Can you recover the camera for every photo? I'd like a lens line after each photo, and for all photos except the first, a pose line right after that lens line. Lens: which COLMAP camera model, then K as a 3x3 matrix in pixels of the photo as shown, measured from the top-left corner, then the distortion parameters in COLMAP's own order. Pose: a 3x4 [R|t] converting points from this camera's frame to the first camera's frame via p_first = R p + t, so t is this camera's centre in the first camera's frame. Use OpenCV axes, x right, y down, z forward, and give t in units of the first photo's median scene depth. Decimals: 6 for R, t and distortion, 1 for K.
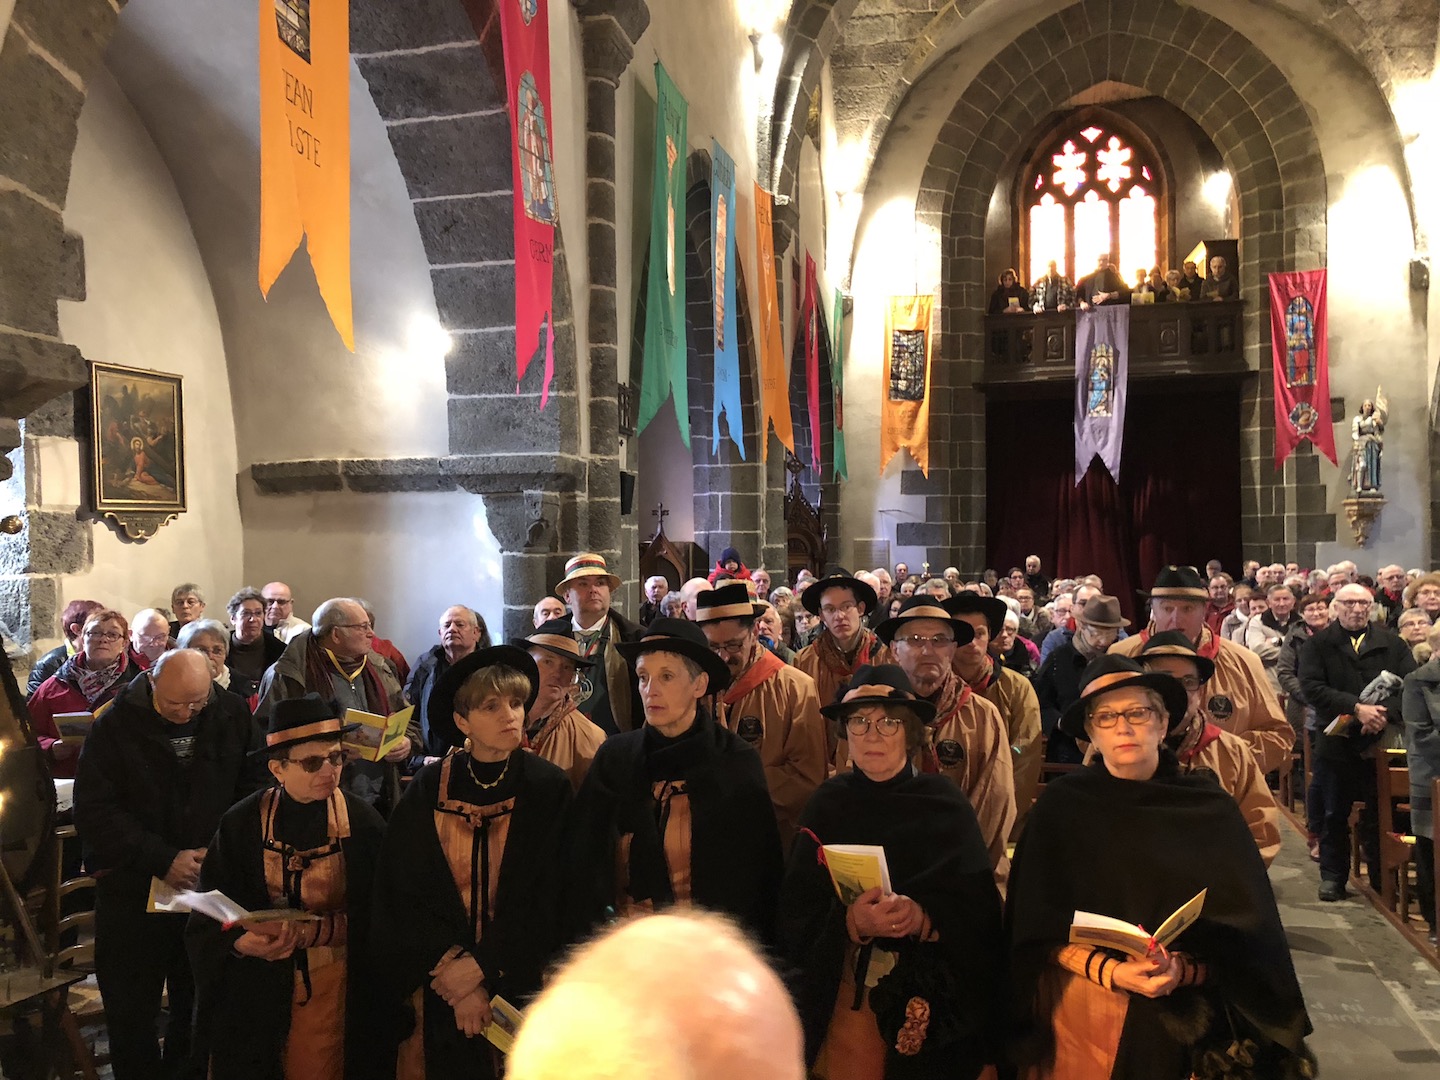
lens RADIAL K [[1171.9, 0, 720.0], [0, 1171.9, 540.0], [0, 0, 1]] dist [0.057383, -0.056377]
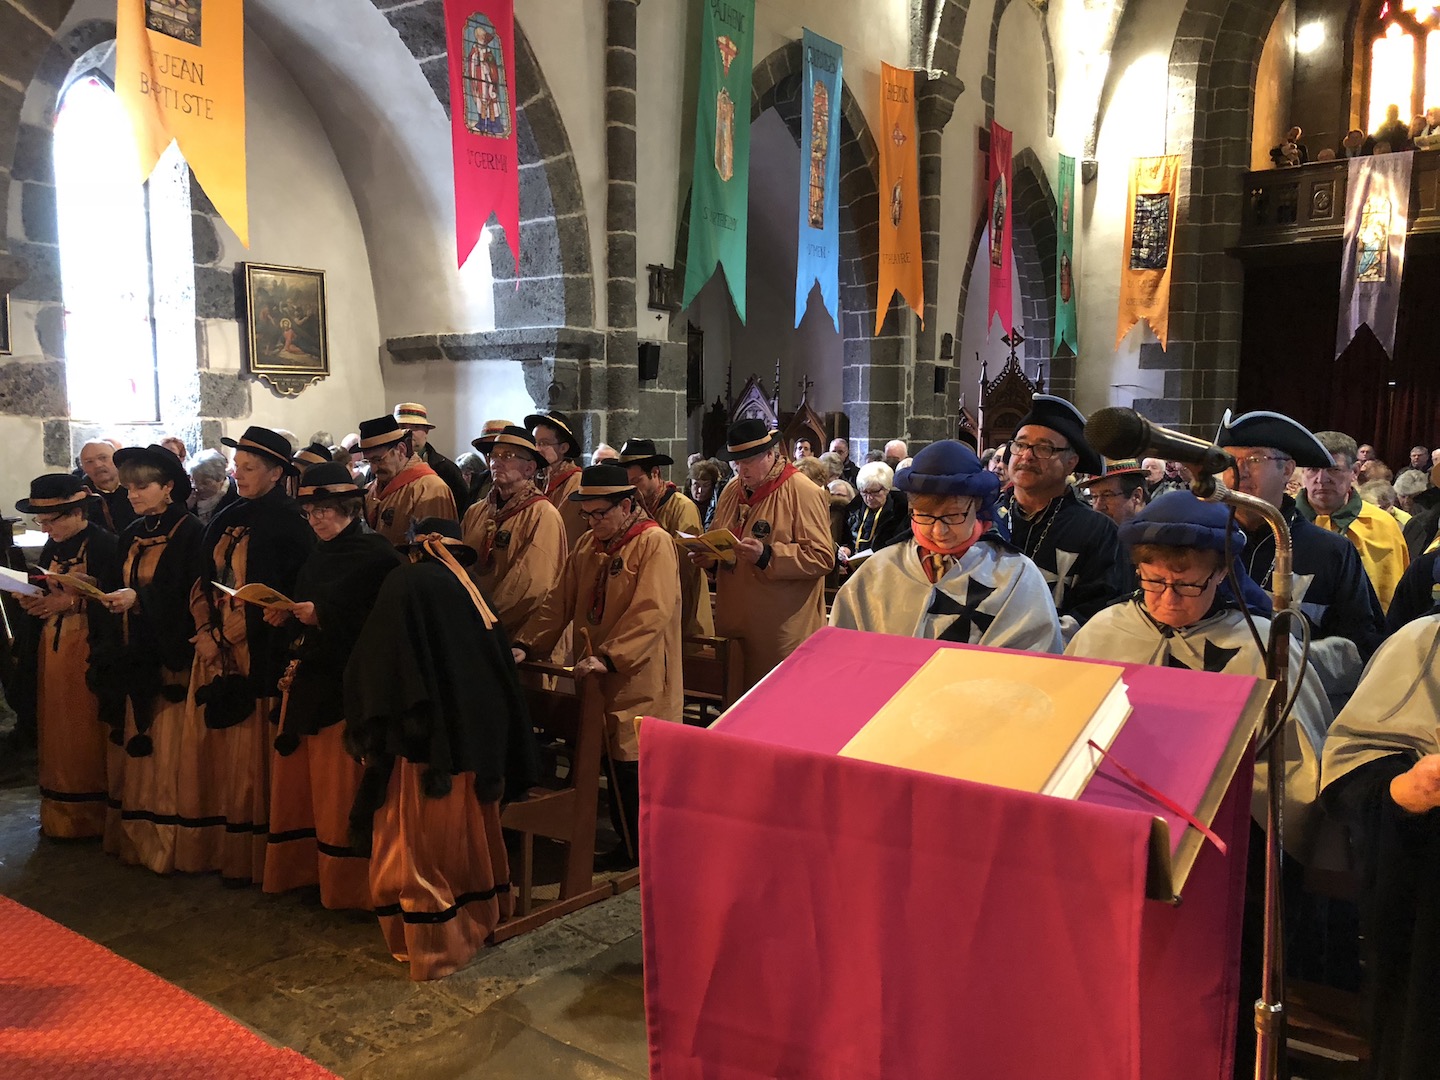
lens RADIAL K [[1178.1, 0, 720.0], [0, 1178.1, 540.0], [0, 0, 1]] dist [0.015781, -0.000487]
pose [[0.932725, 0.051831, -0.356845, 0.215937], [-0.016258, 0.994654, 0.101975, 0.008779], [0.360223, -0.089313, 0.928581, -0.042110]]
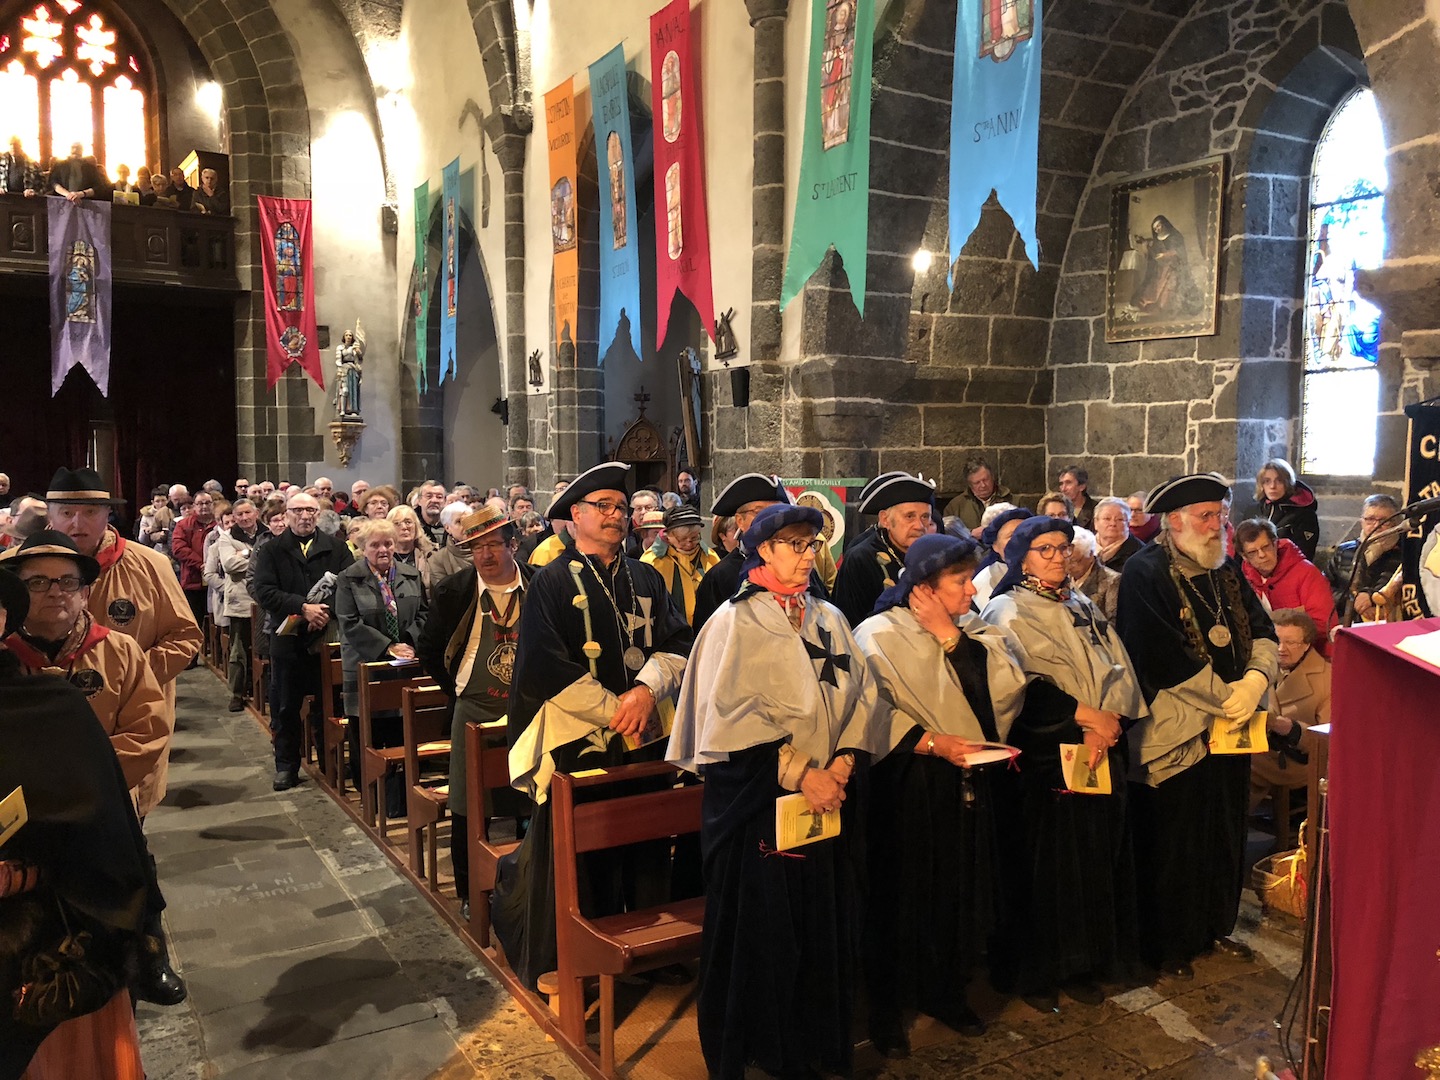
lens RADIAL K [[1175.2, 0, 727.5], [0, 1175.2, 541.9], [0, 0, 1]] dist [0.022077, -0.000589]
pose [[0.708917, -0.035164, 0.704414, 0.028907], [-0.009422, 0.998195, 0.059312, 0.007374], [-0.705229, -0.048685, 0.707306, -0.010524]]
